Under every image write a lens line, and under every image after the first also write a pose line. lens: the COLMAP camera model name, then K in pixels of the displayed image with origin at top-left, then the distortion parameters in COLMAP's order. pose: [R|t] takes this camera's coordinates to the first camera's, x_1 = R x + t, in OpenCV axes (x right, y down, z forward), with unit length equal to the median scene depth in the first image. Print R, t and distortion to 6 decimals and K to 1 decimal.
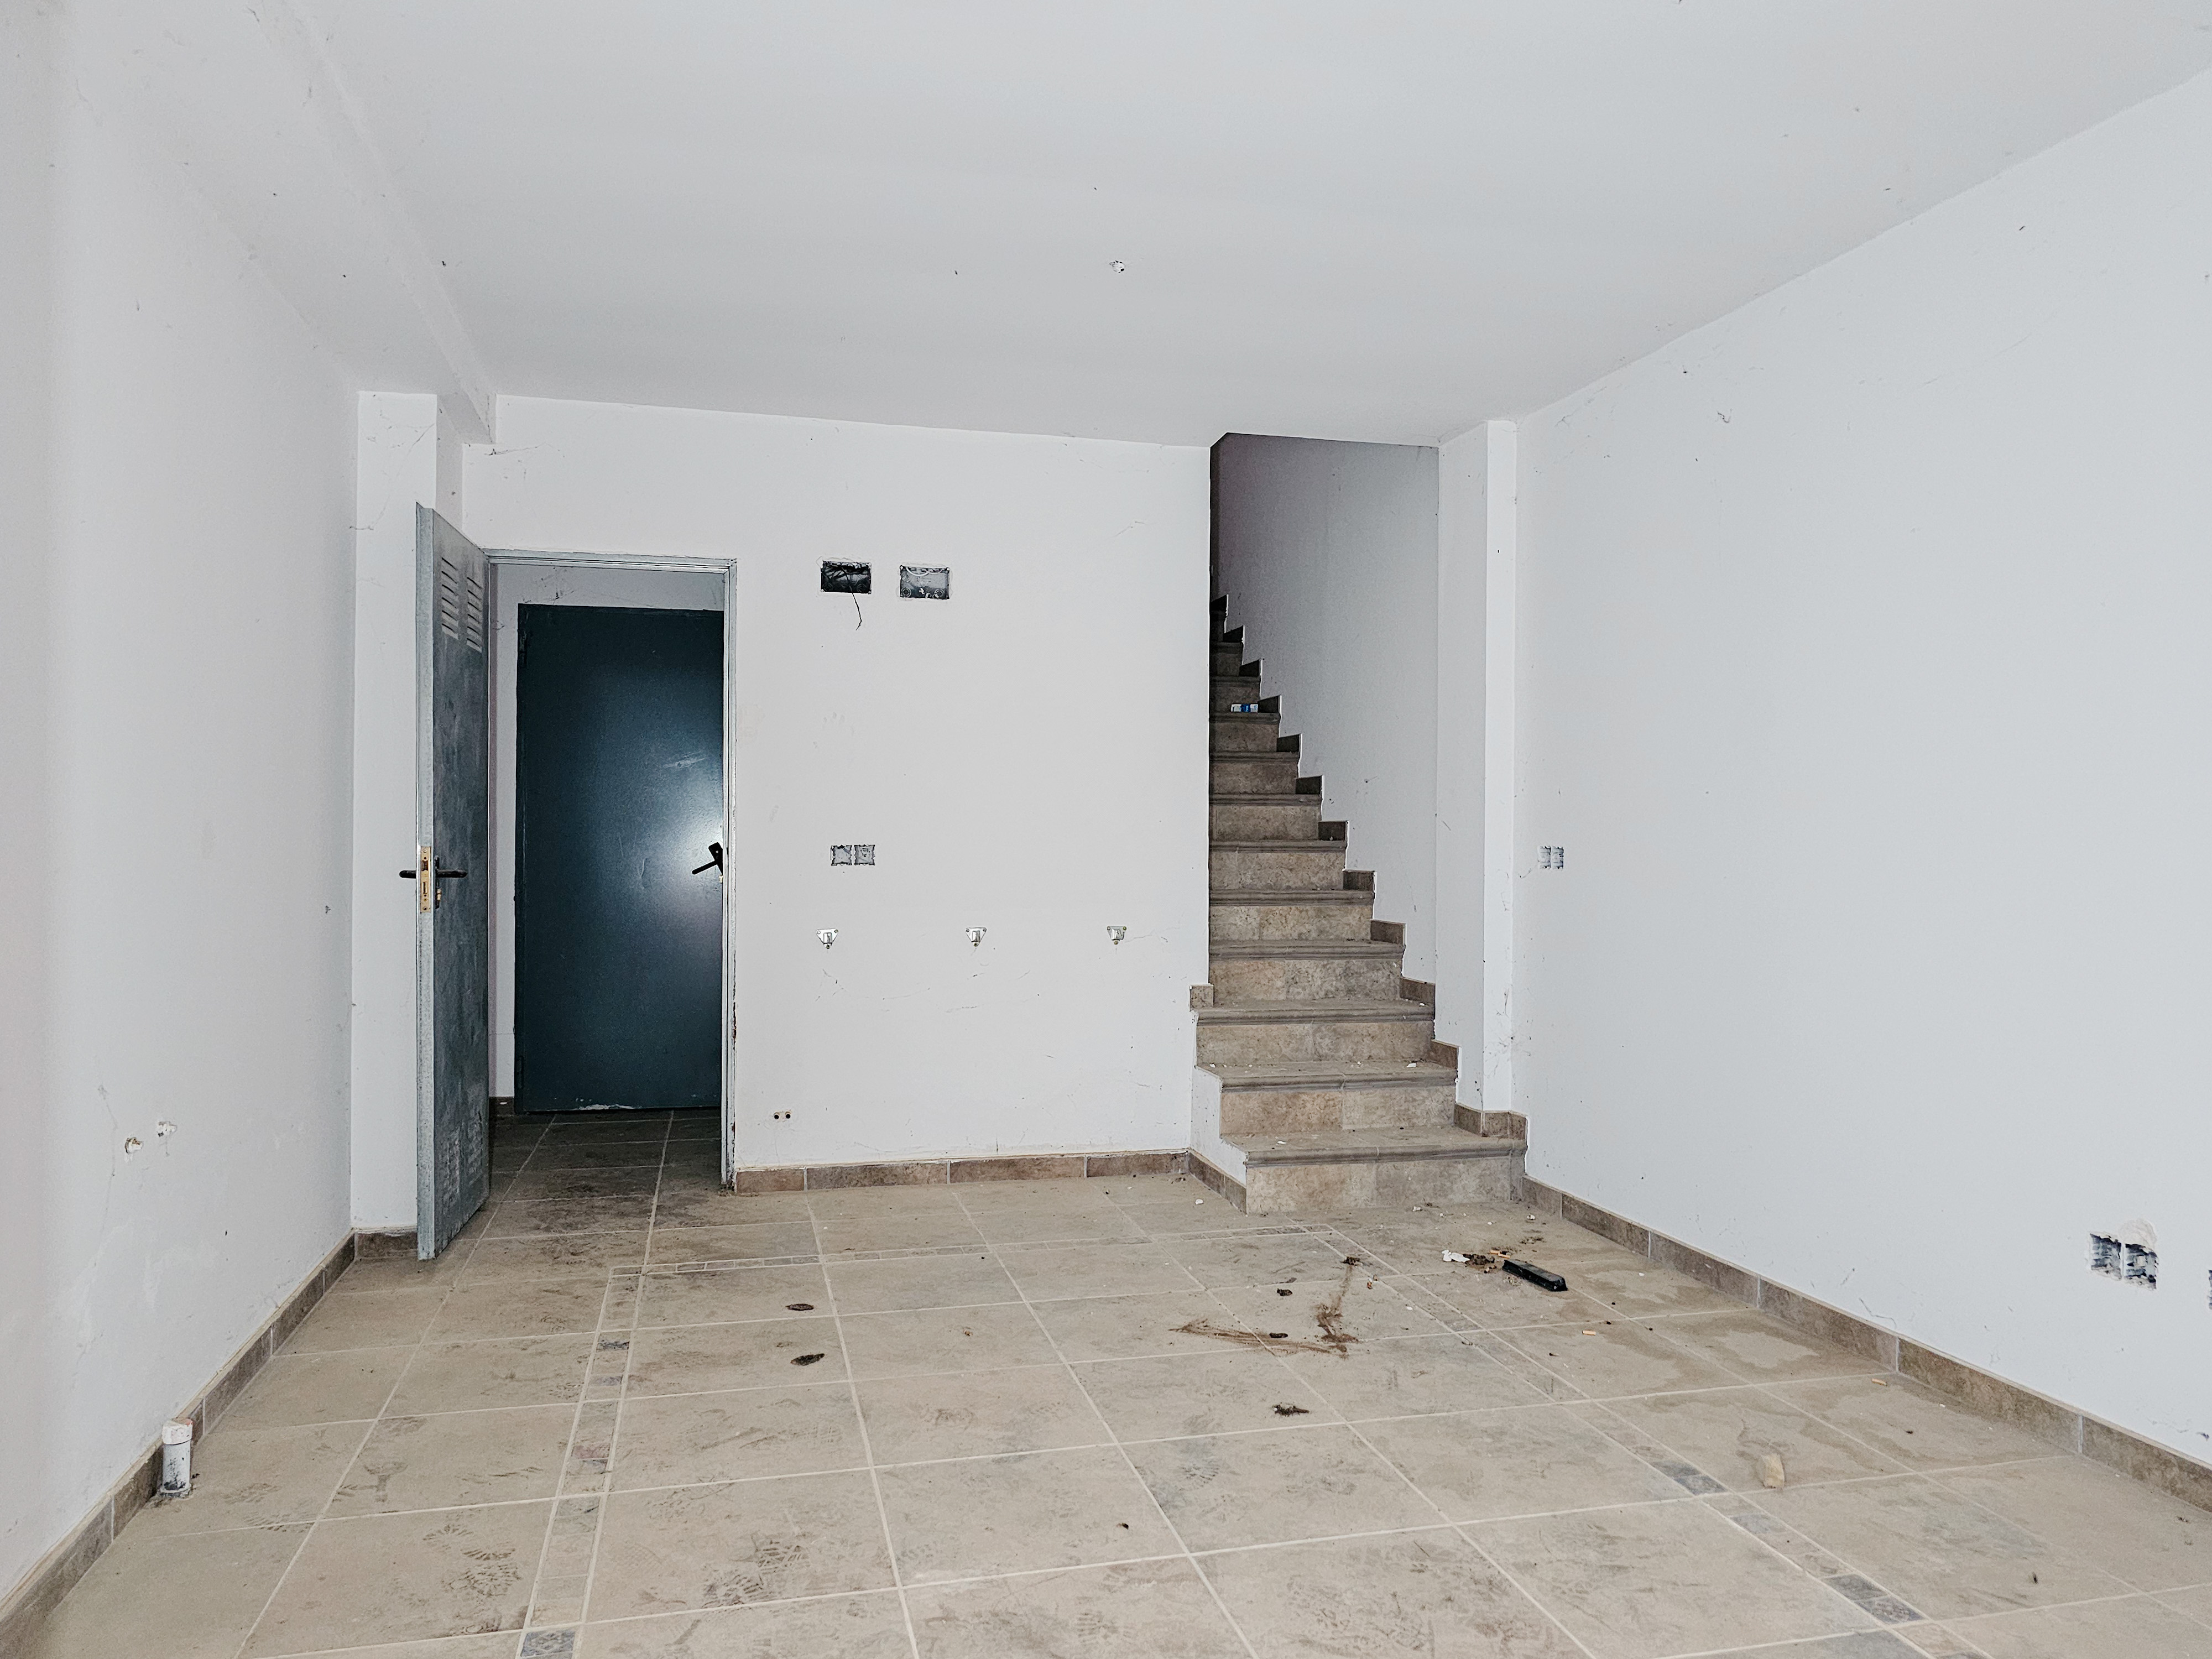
lens RADIAL K [[1537.0, 0, 1106.4], [0, 1537.0, 833.4], [0, 0, 1]] dist [-0.004656, 0.003152]
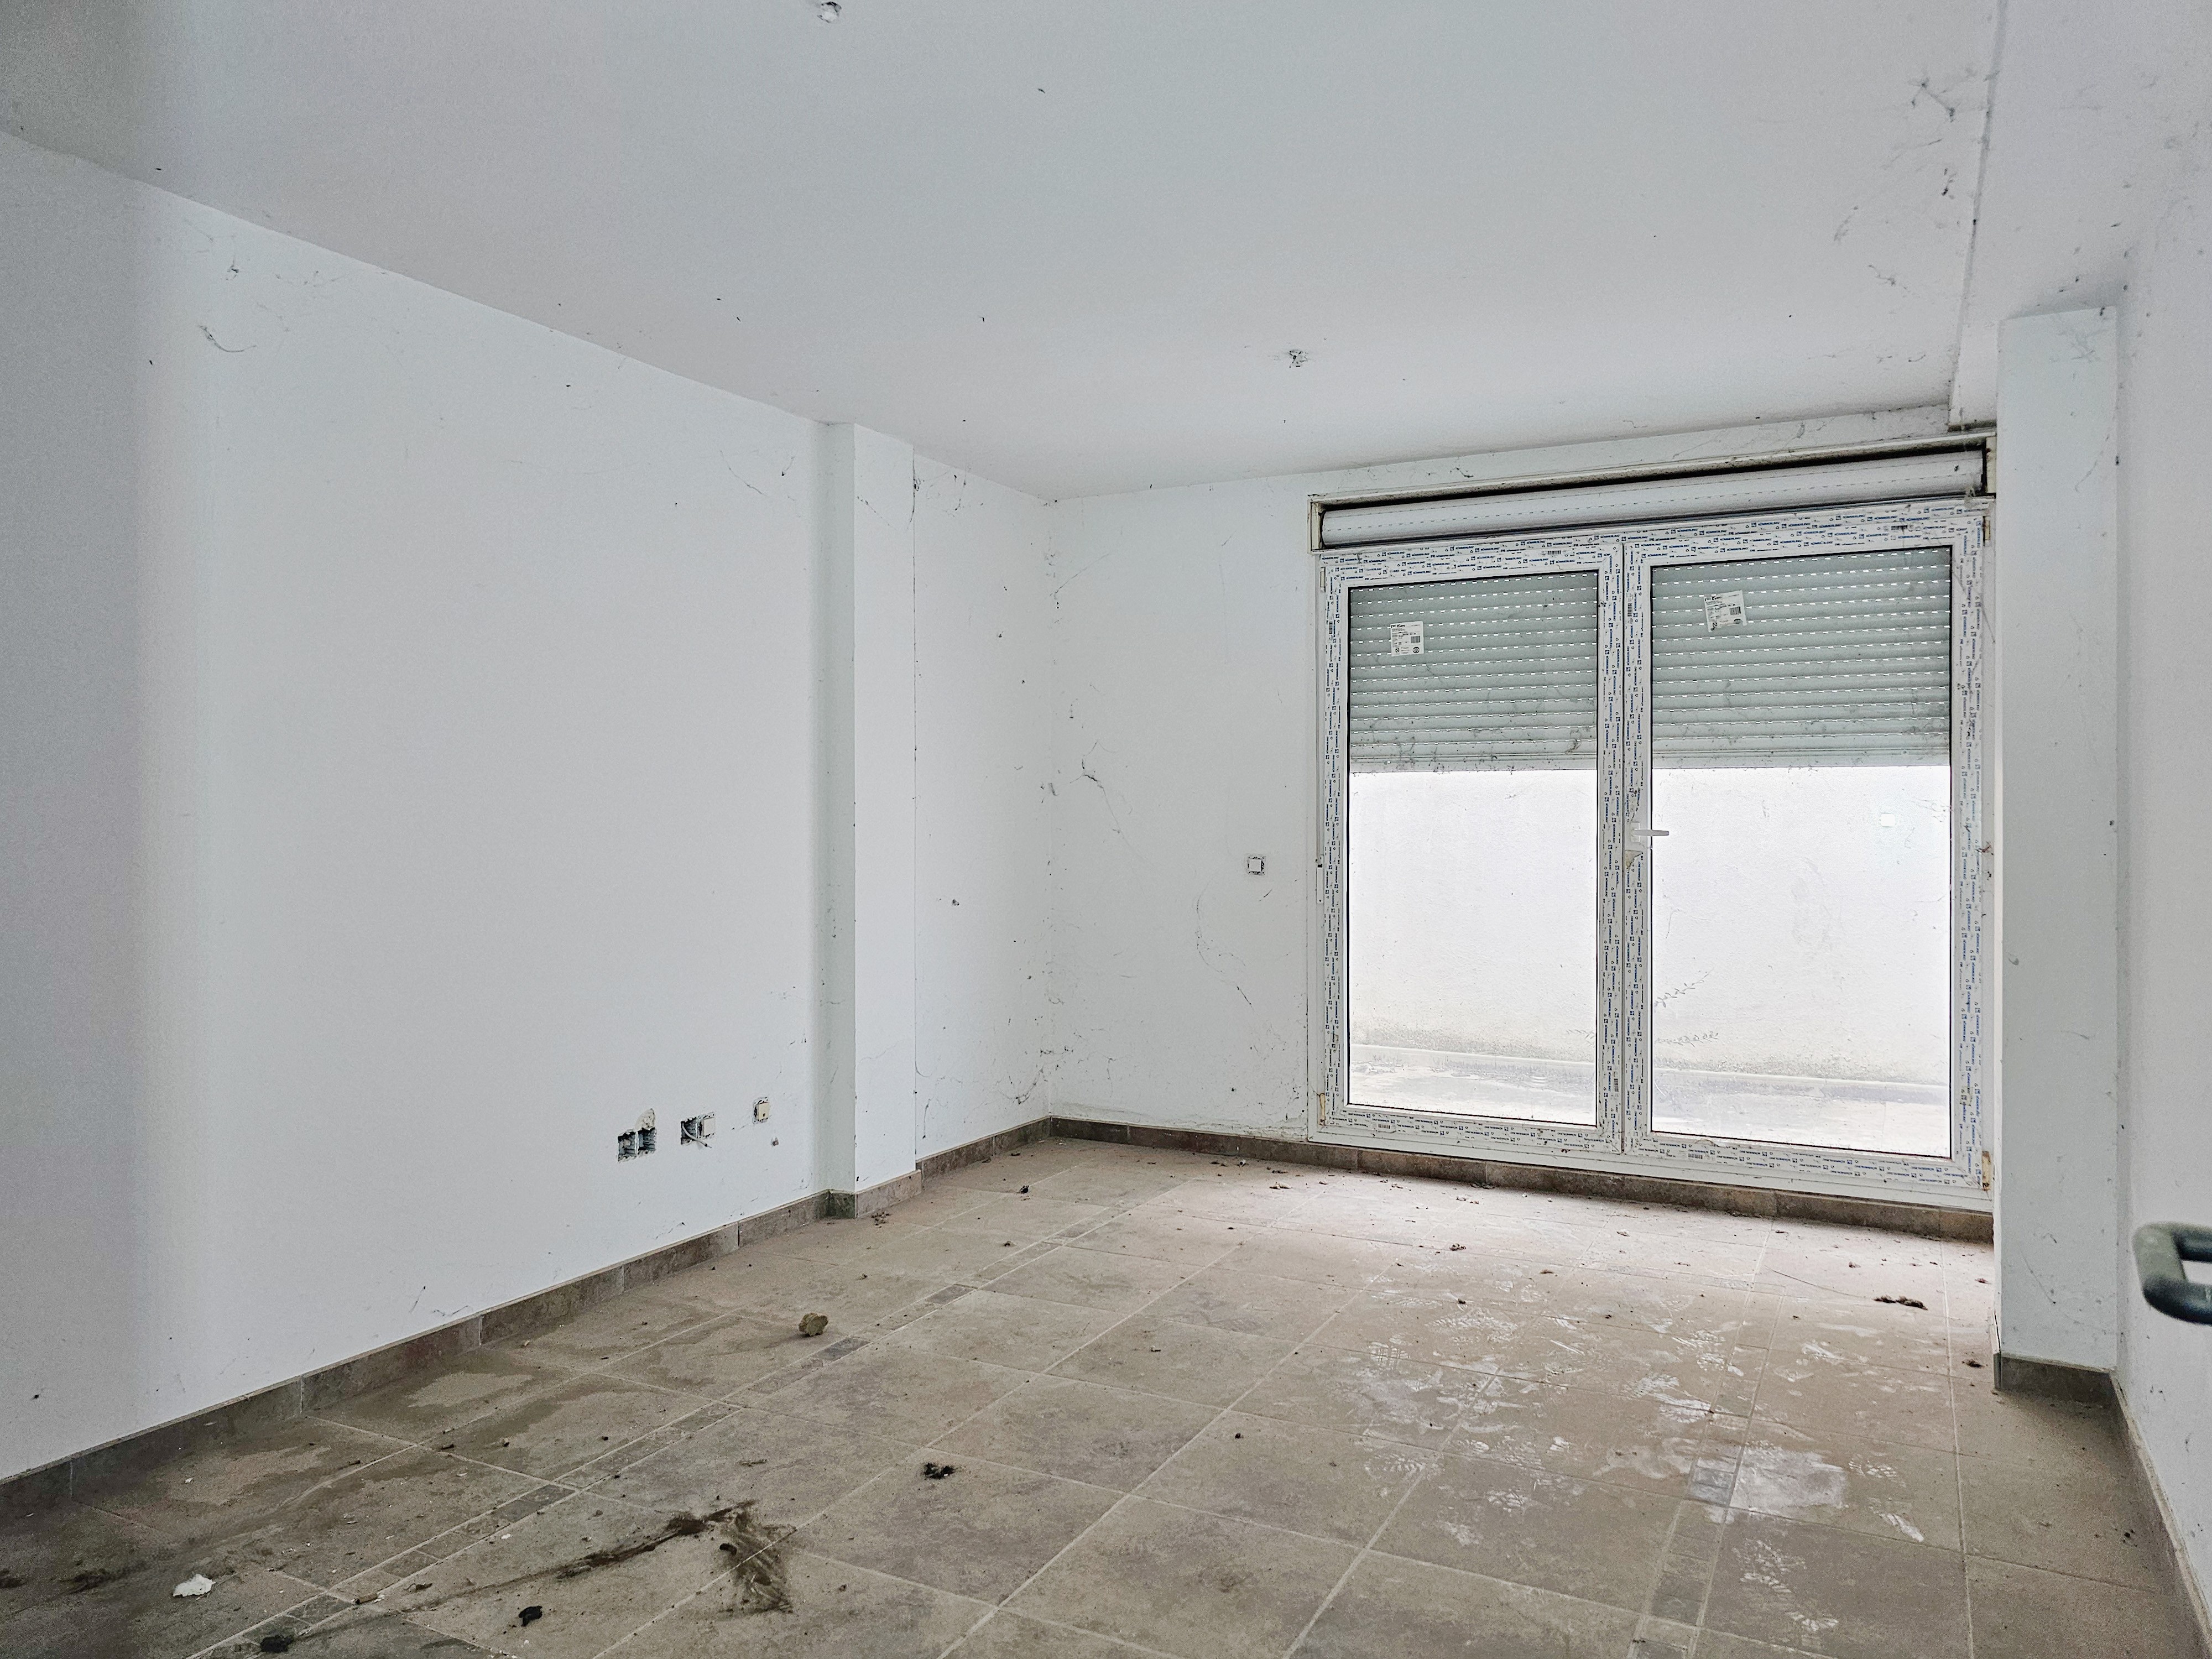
lens RADIAL K [[1537.0, 0, 1110.8], [0, 1537.0, 825.8], [0, 0, 1]] dist [-0.004656, 0.003152]
pose [[-0.747212, -0.011345, 0.664489, -0.470624], [-0.004642, 0.999919, 0.011852, -0.034621], [-0.664570, 0.005771, -0.747204, 1.285715]]
